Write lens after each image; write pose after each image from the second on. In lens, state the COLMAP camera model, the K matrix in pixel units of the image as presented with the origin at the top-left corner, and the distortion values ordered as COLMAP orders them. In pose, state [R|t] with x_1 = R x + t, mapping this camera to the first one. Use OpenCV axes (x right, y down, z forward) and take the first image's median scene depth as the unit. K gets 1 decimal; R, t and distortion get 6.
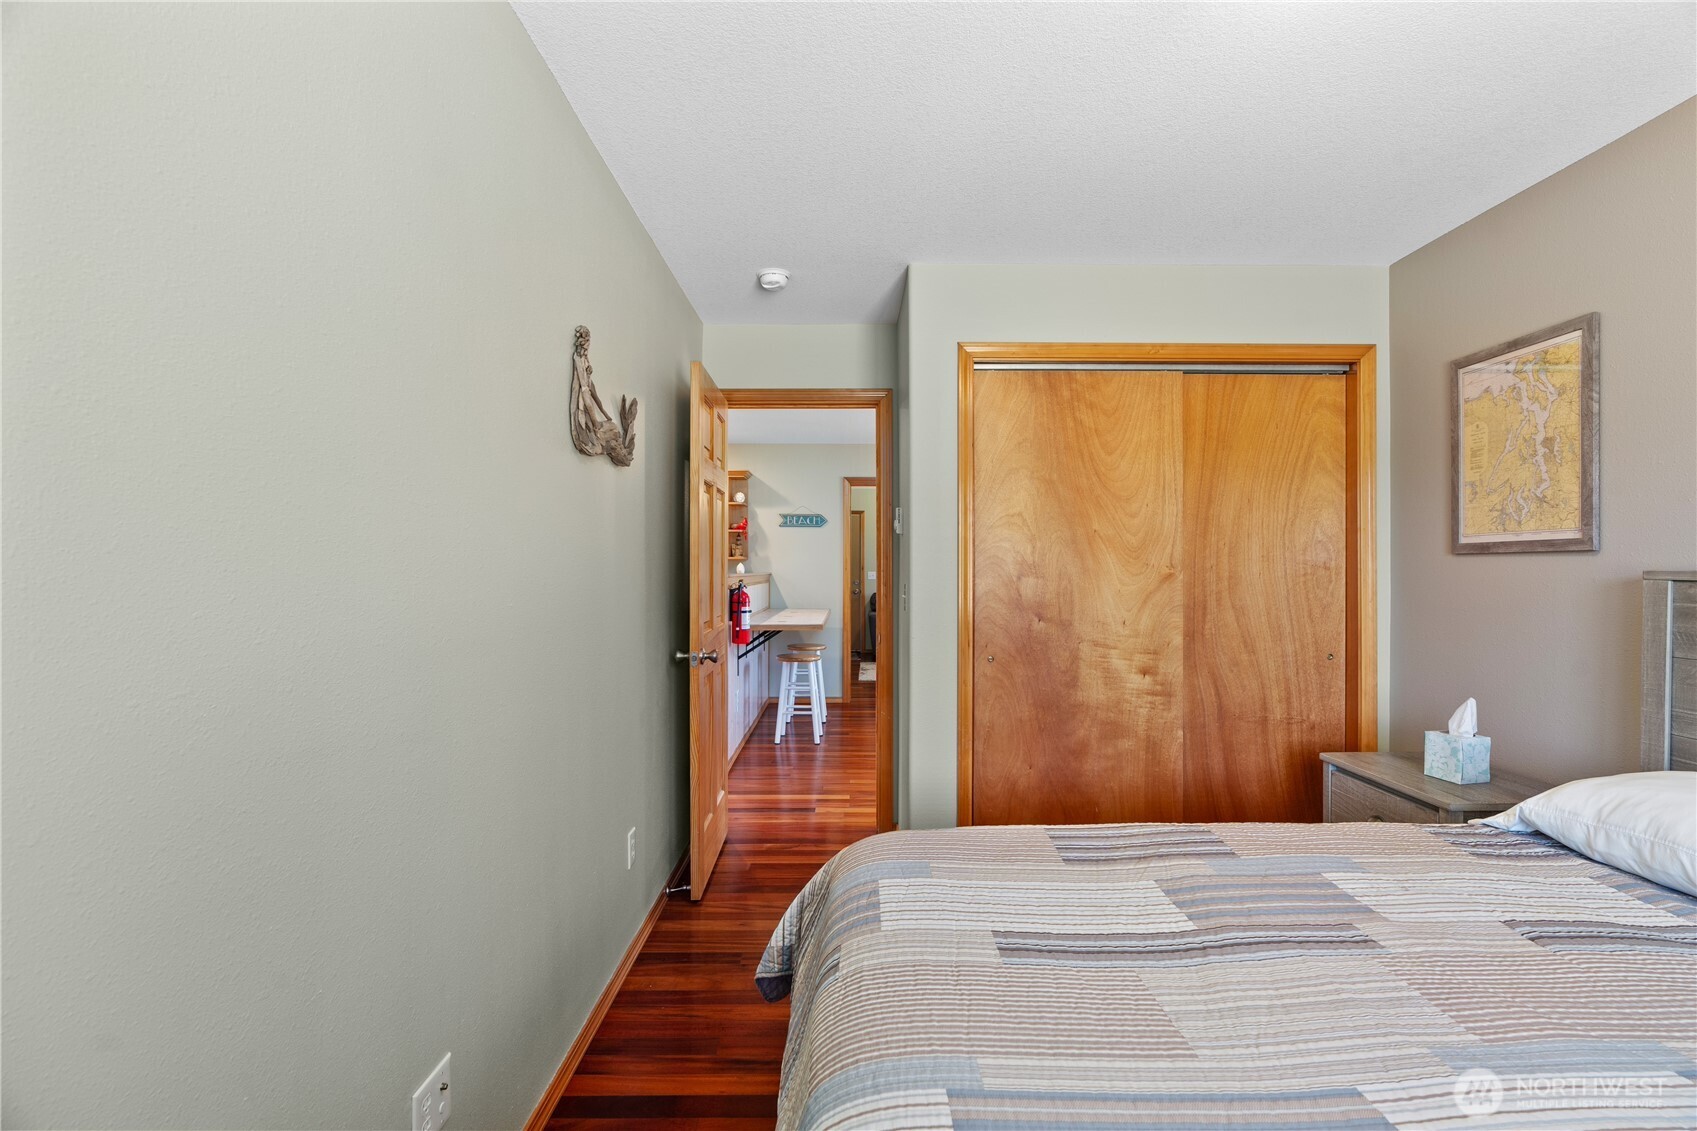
lens RADIAL K [[776.2, 0, 848.1], [0, 776.2, 570.4], [0, 0, 1]] dist [-0.001828, 0.001240]
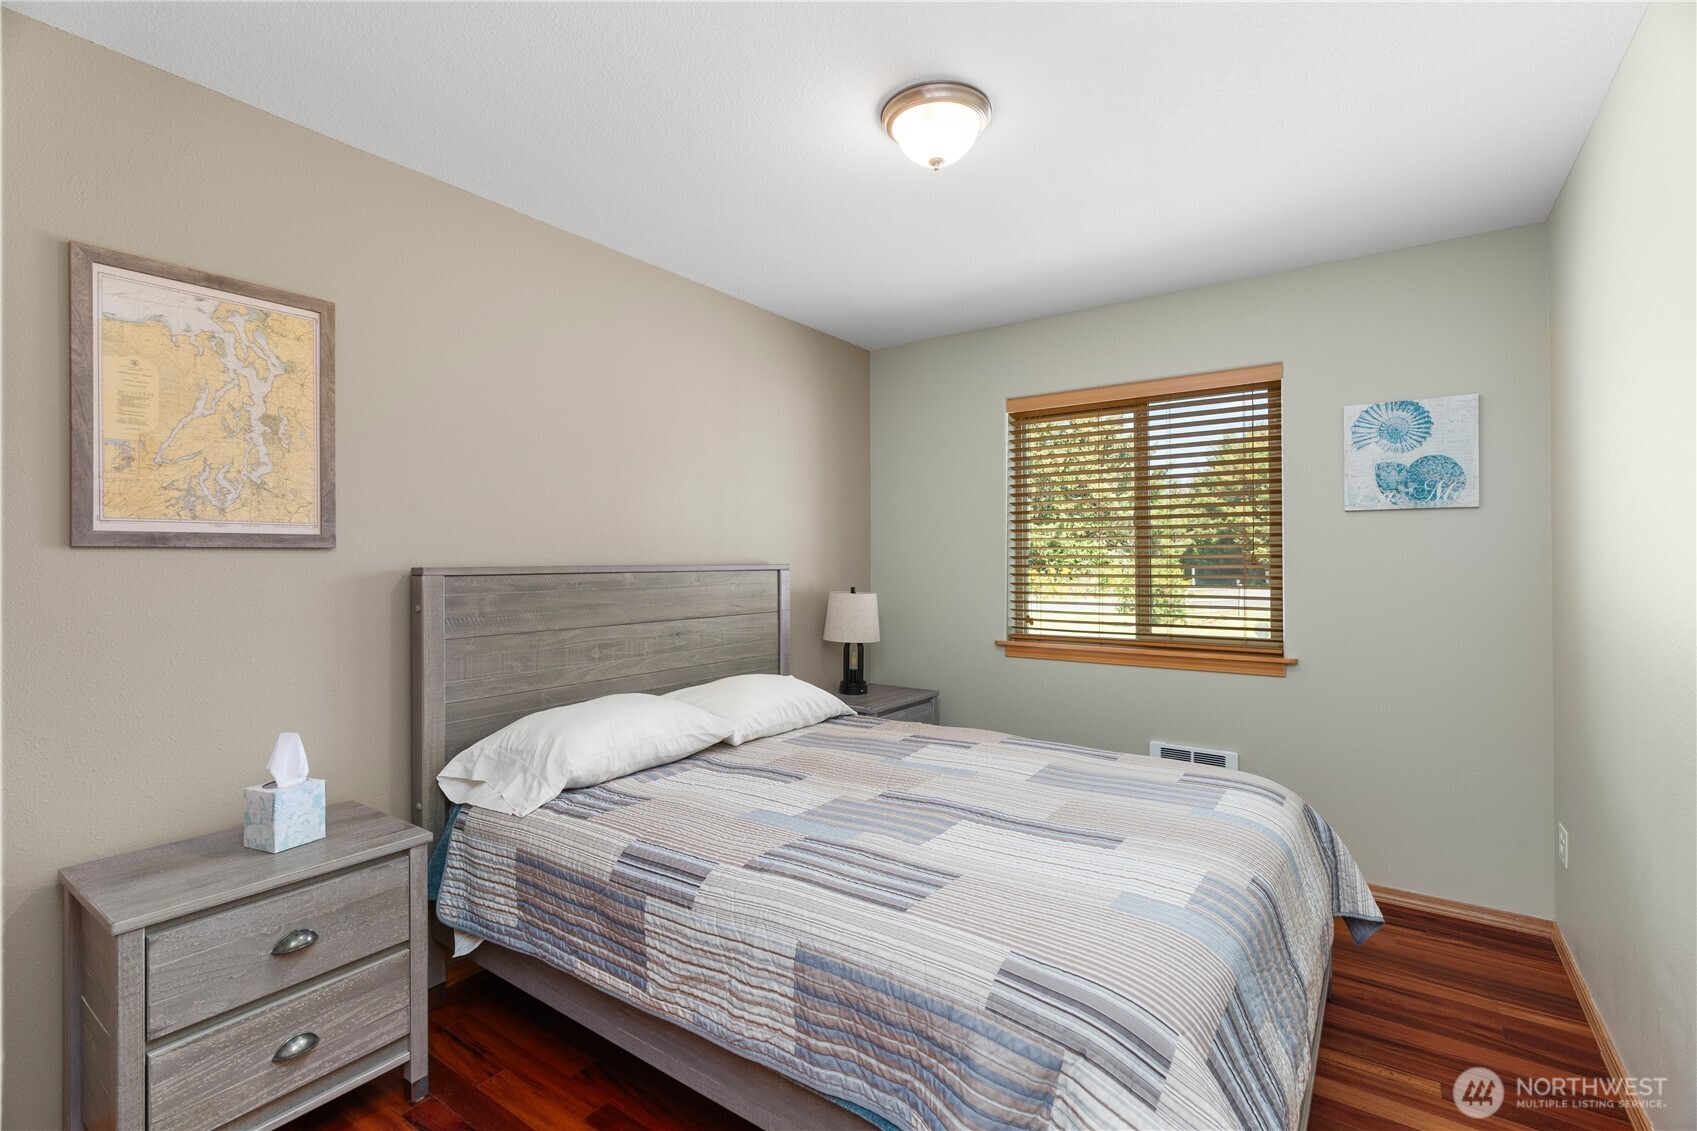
lens RADIAL K [[776.2, 0, 839.6], [0, 776.2, 553.8], [0, 0, 1]] dist [-0.001828, 0.001240]
pose [[-0.814034, 0.005465, 0.580791, -0.109630], [0.004495, 0.999985, -0.003109, -0.011768], [-0.580800, 0.000079, -0.814046, 1.318342]]
